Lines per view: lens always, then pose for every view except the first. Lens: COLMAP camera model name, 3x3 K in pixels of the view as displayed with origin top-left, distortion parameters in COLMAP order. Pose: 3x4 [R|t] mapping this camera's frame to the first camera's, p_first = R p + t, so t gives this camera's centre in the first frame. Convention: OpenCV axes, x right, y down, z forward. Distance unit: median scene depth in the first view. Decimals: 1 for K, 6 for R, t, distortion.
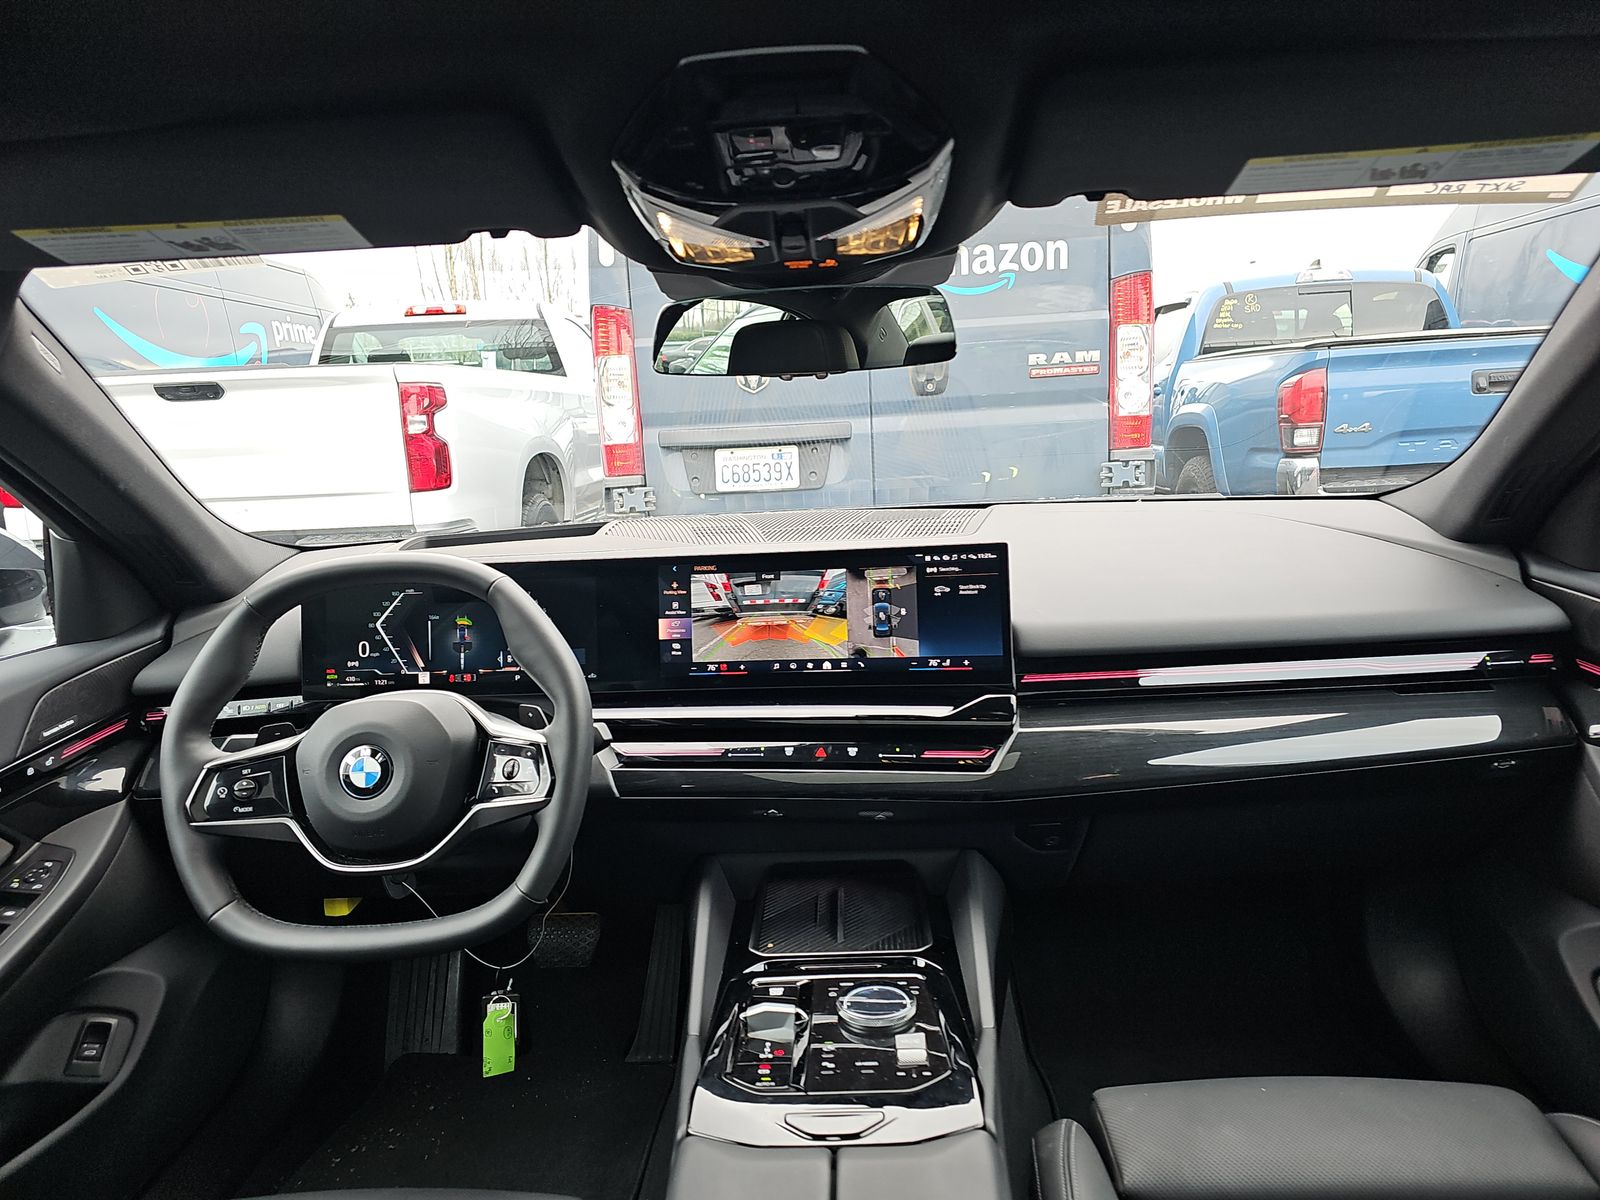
lens RADIAL K [[1078.0, 0, 815.8], [0, 1078.0, 597.5], [0, 0, 1]] dist [-0.002934, -0.016973]
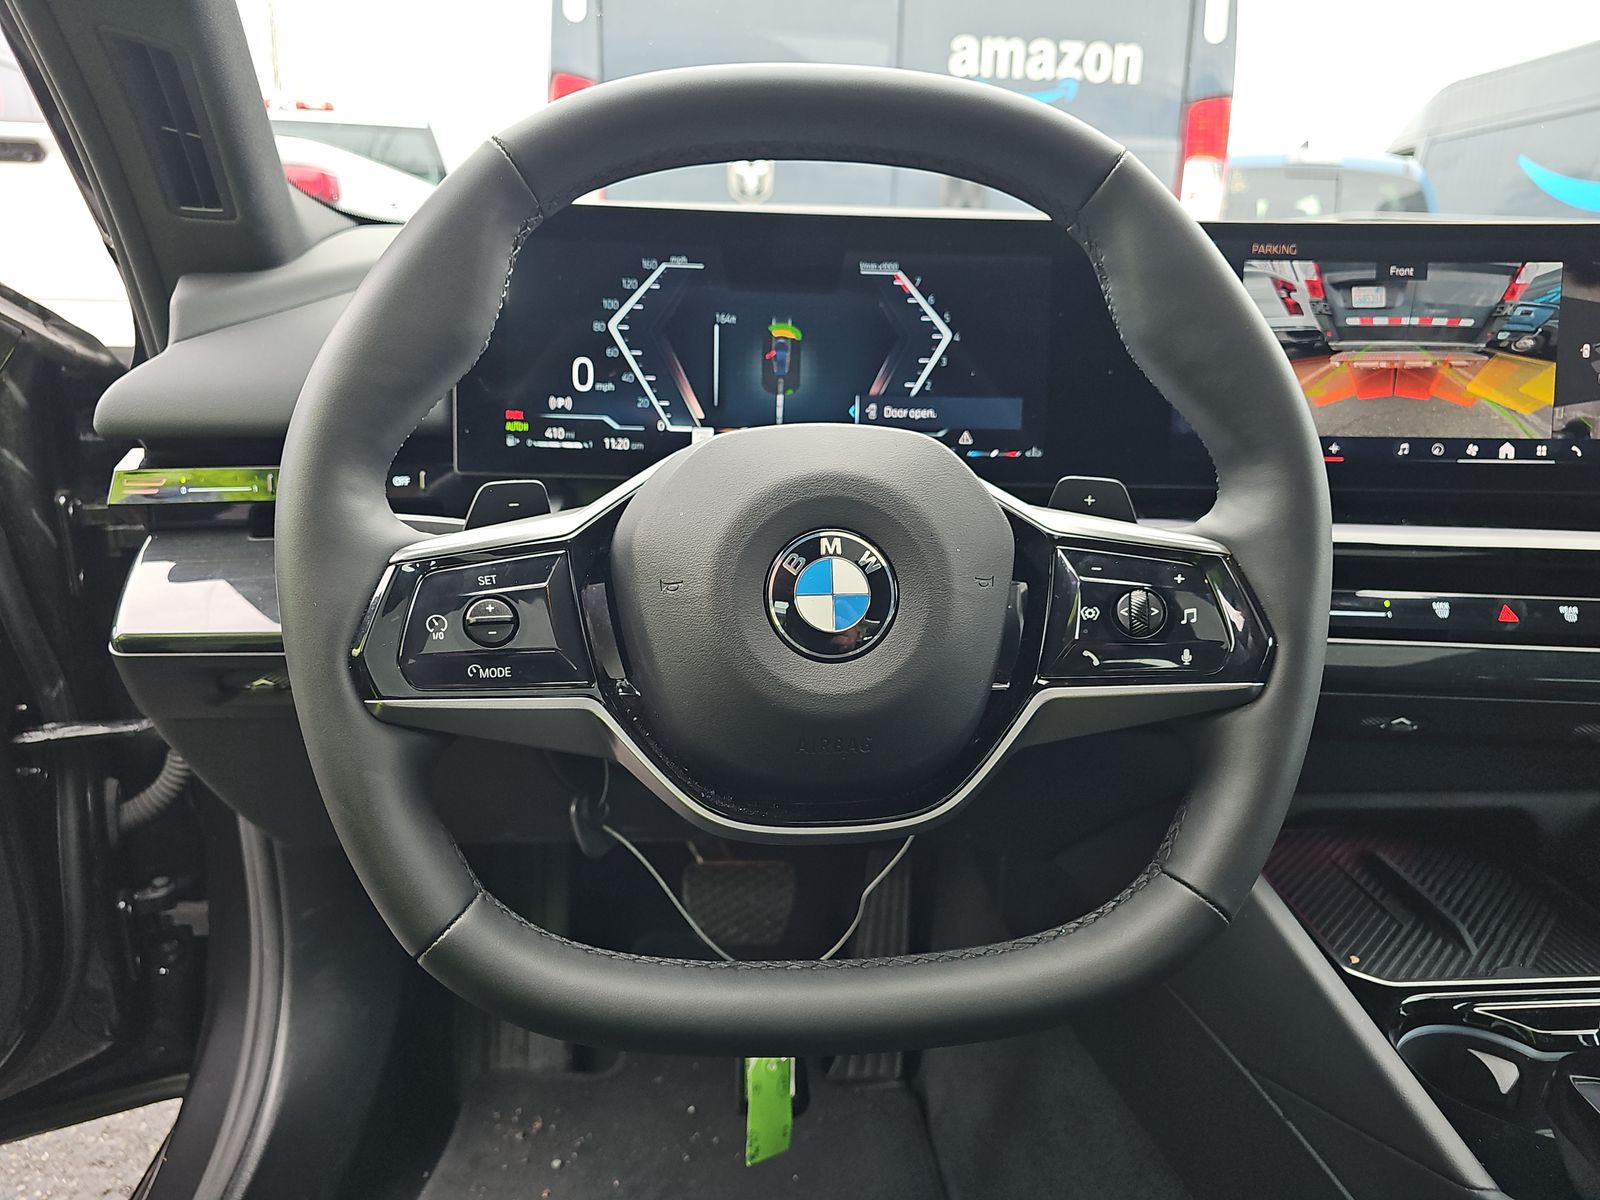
lens RADIAL K [[1078.0, 0, 784.6], [0, 1078.0, 612.9], [0, 0, 1]] dist [-0.002934, -0.016973]
pose [[0.994548, 0.037819, 0.097179, -0.379162], [-0.048687, 0.992513, 0.112020, 0.098437], [-0.092215, -0.116140, 0.988943, 0.502056]]
